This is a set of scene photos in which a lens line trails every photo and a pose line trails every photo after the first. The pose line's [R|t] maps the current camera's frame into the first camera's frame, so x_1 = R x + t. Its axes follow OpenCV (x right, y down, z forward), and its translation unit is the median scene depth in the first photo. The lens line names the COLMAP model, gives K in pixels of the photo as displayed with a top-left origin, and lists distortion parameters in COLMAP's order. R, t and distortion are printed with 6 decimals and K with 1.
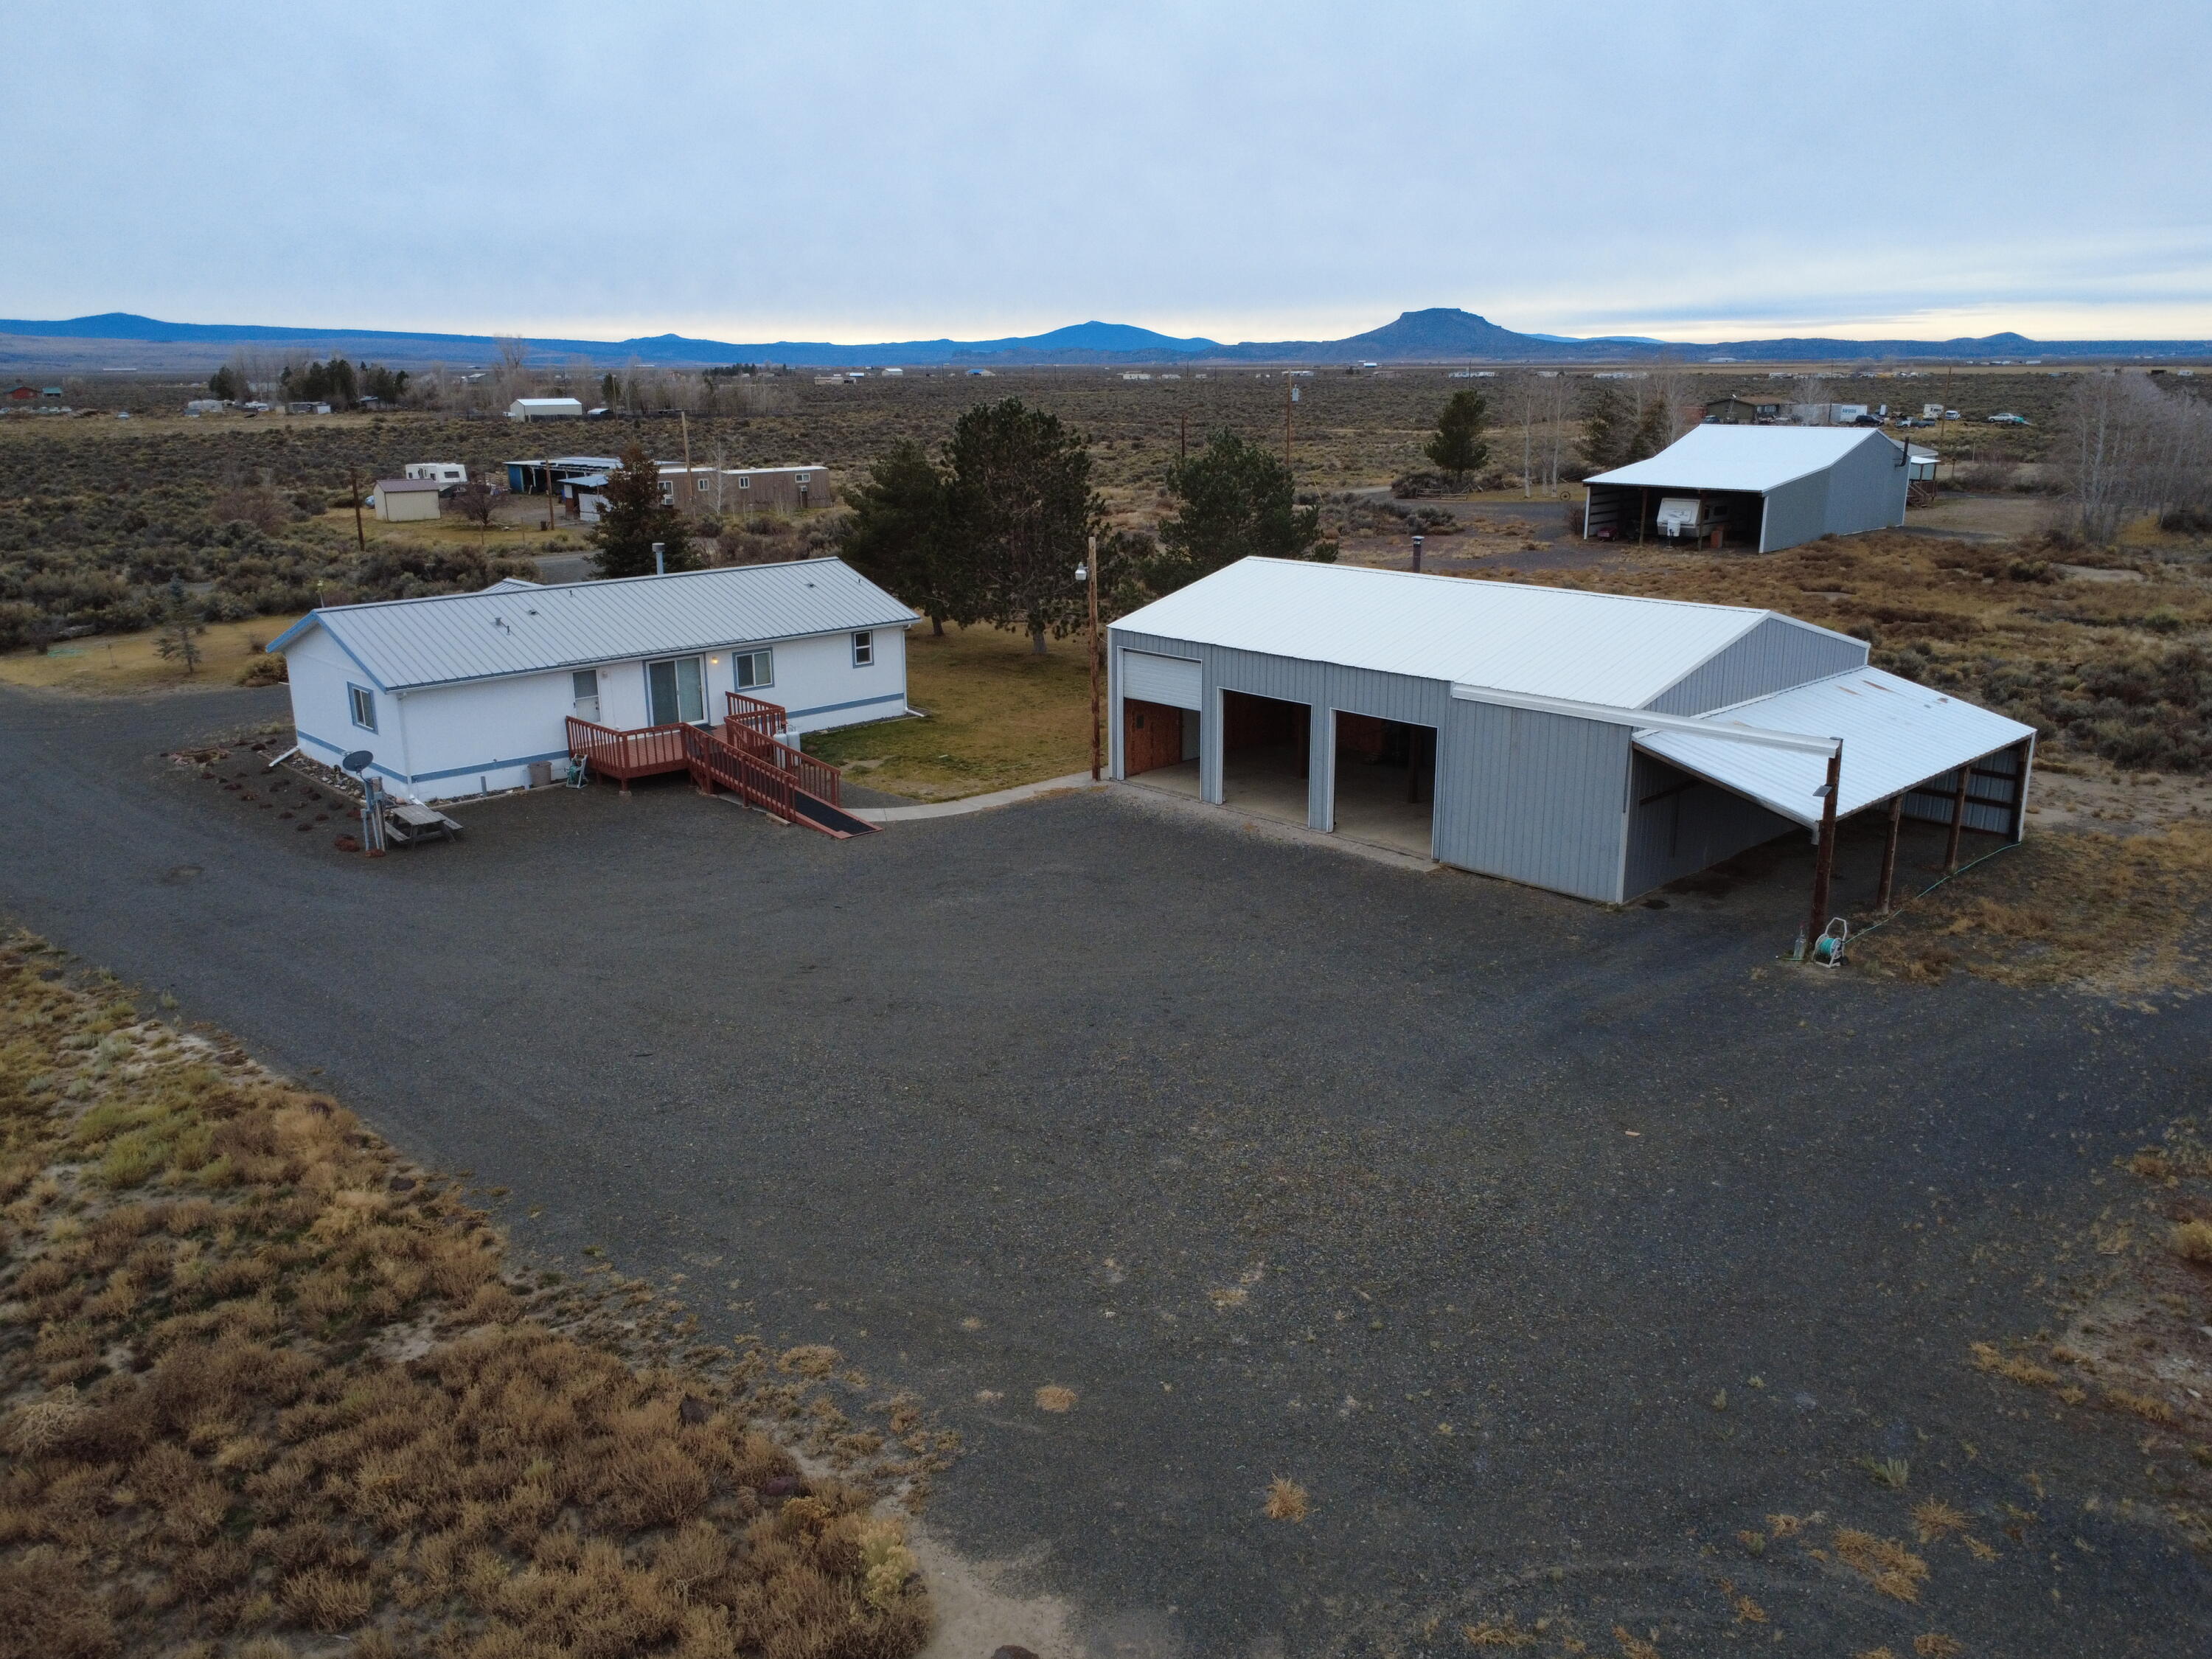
lens RADIAL K [[1650.2, 0, 1109.4], [0, 1650.2, 825.0], [0, 0, 1]] dist [0.003427, -0.002127]
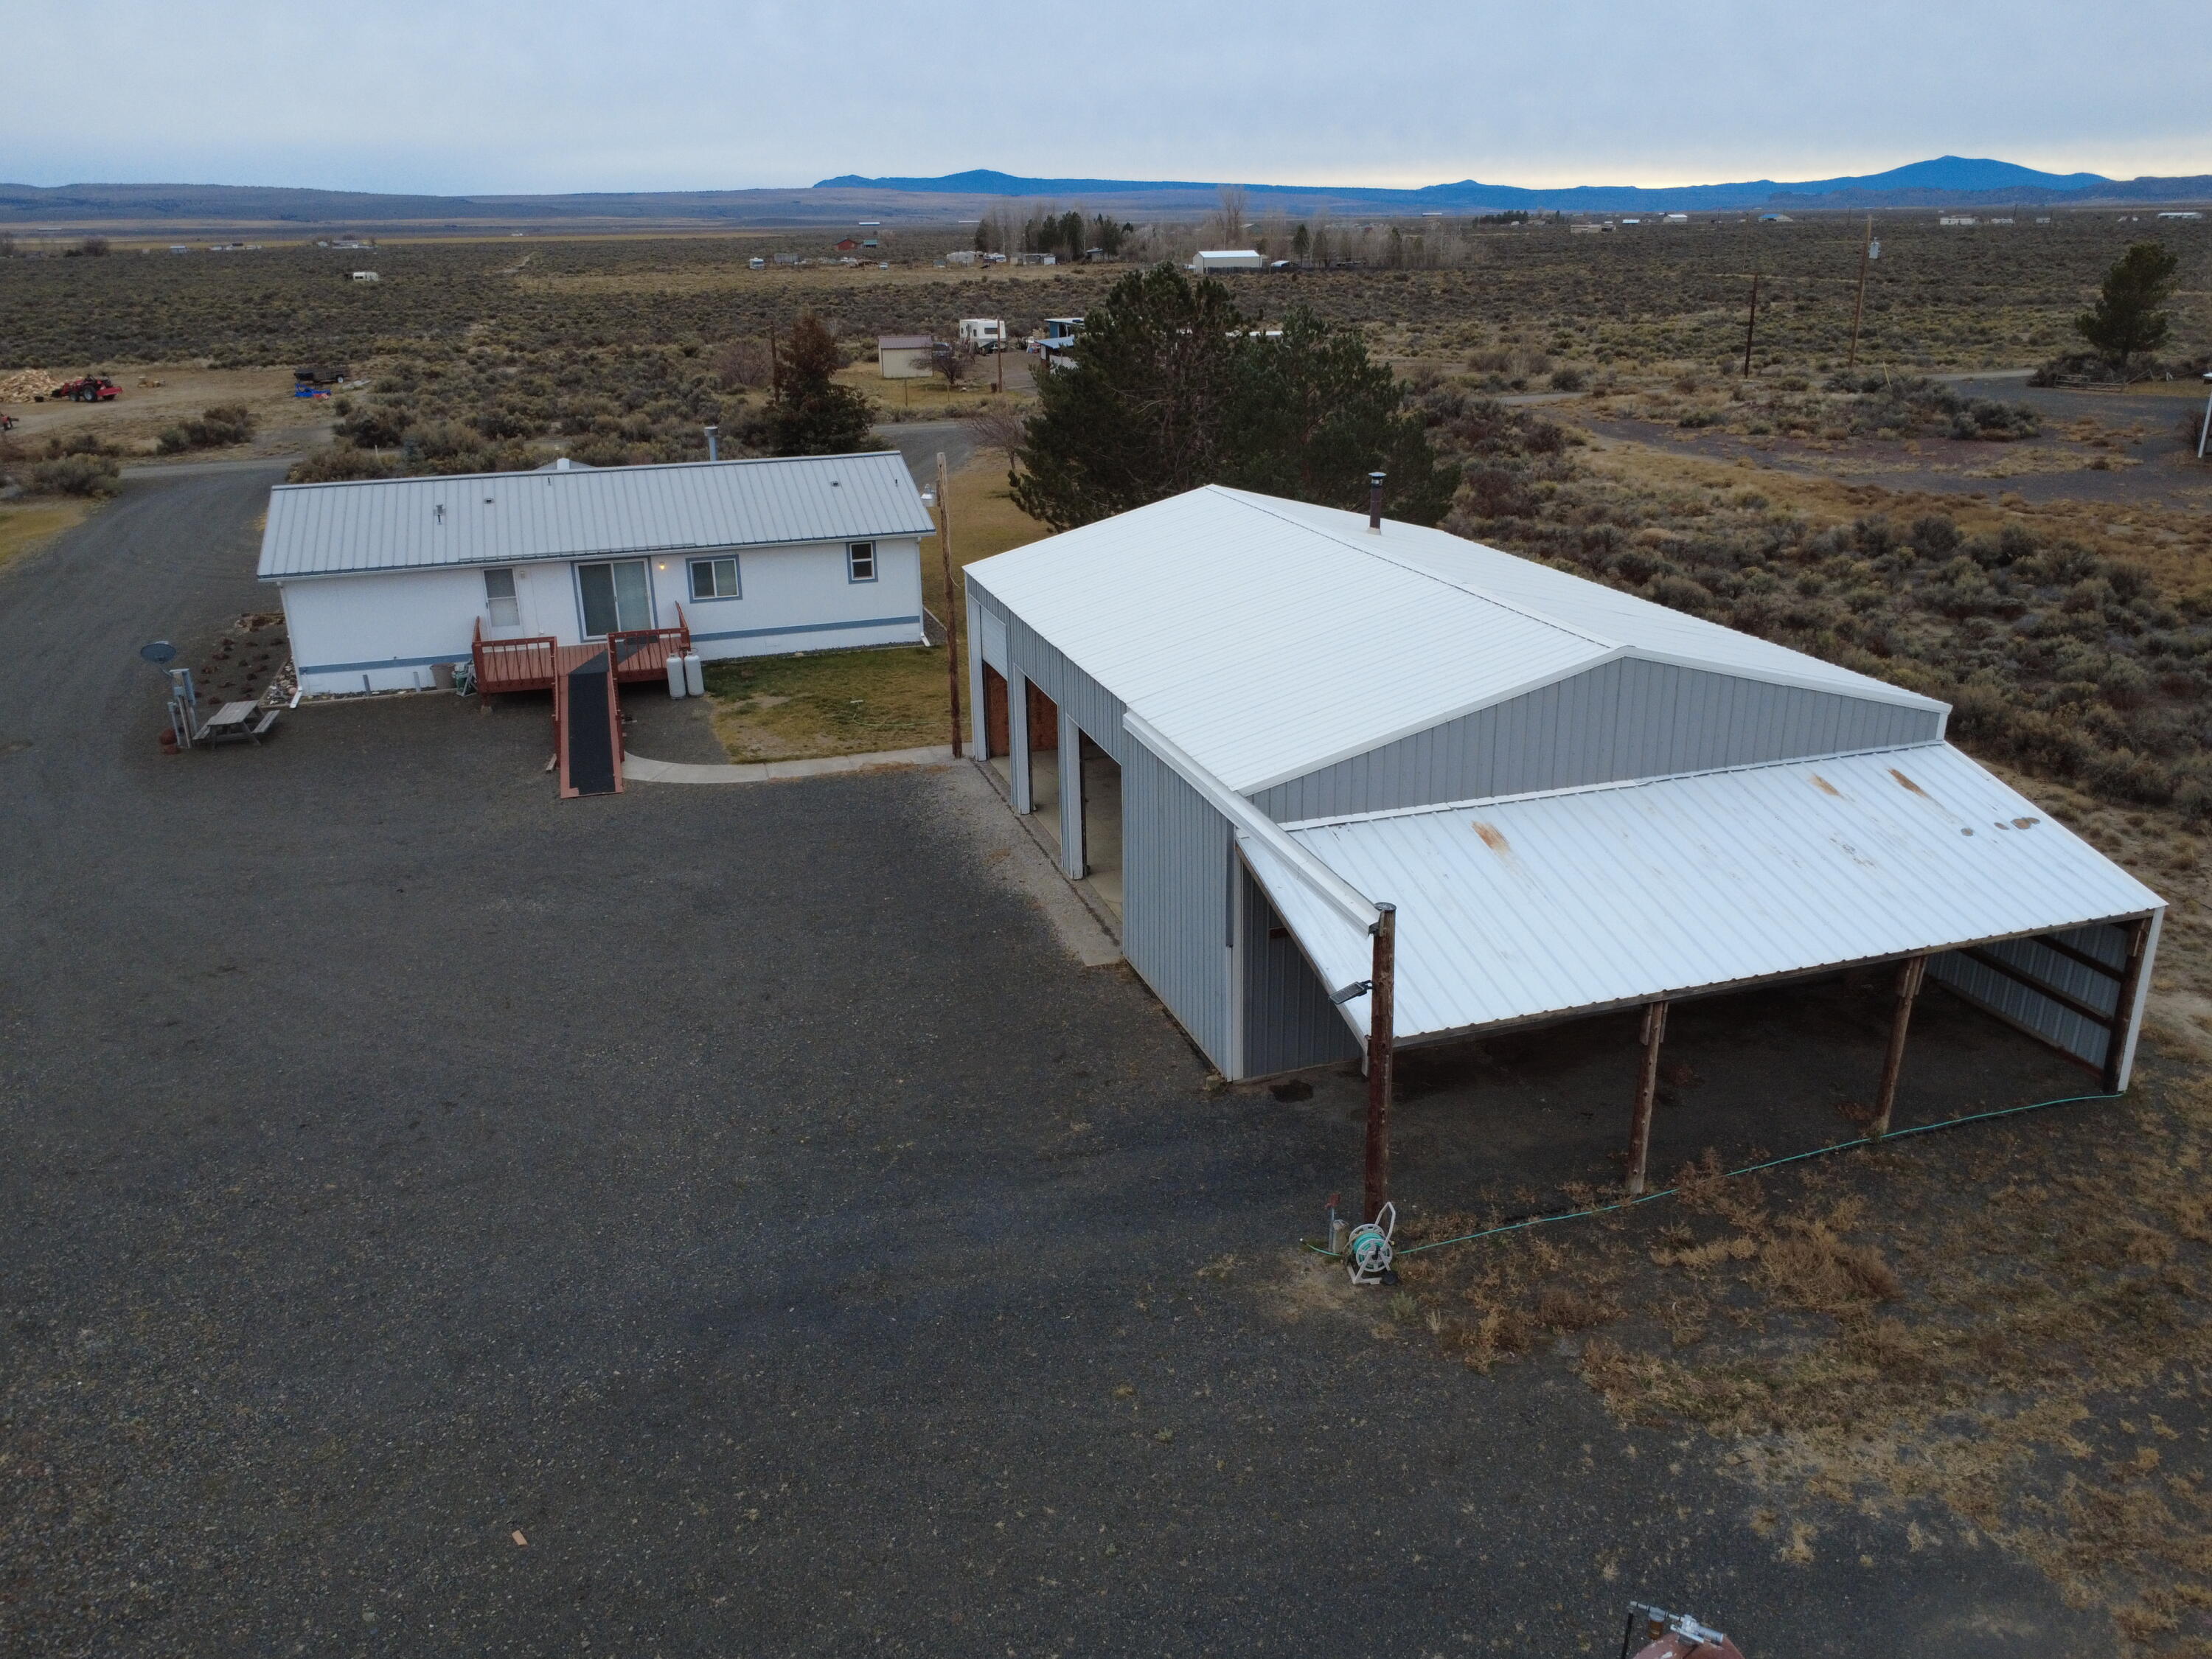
lens RADIAL K [[1650.2, 0, 1109.4], [0, 1650.2, 825.0], [0, 0, 1]] dist [0.003427, -0.002127]
pose [[0.900541, 0.142776, -0.410659, 0.376057], [-0.107936, 0.988389, 0.106942, -0.084207], [0.421160, -0.051981, 0.905496, 0.286058]]
